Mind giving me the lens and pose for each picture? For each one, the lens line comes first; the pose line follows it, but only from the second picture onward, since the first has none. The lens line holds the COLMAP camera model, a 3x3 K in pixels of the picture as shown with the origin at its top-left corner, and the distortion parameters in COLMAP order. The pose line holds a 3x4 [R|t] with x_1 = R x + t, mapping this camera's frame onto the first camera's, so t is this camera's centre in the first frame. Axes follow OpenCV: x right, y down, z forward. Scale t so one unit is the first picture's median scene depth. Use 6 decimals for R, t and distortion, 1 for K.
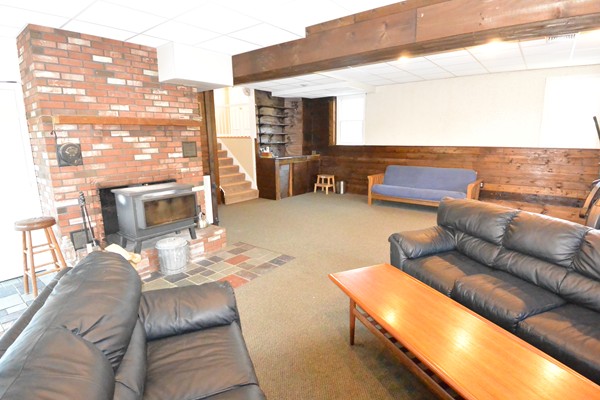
lens RADIAL K [[315.3, 0, 305.6], [0, 315.3, 199.7], [0, 0, 1]] dist [0.003694, -0.029945]
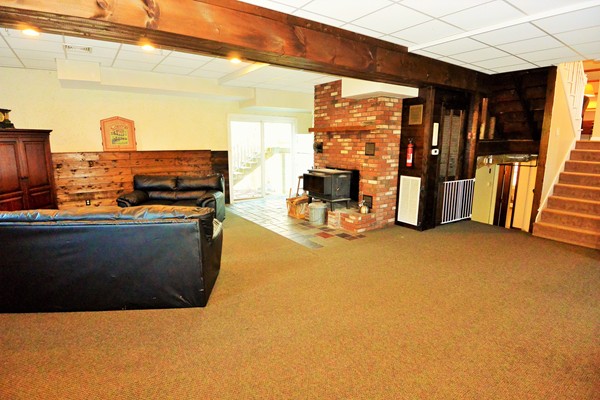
lens RADIAL K [[315.3, 0, 305.6], [0, 315.3, 199.7], [0, 0, 1]] dist [0.003694, -0.029945]
pose [[-0.283544, 0.185657, -0.940816, 1.008456], [-0.186167, 0.951758, 0.243924, -0.250613], [0.940715, 0.244312, -0.235302, 1.227280]]
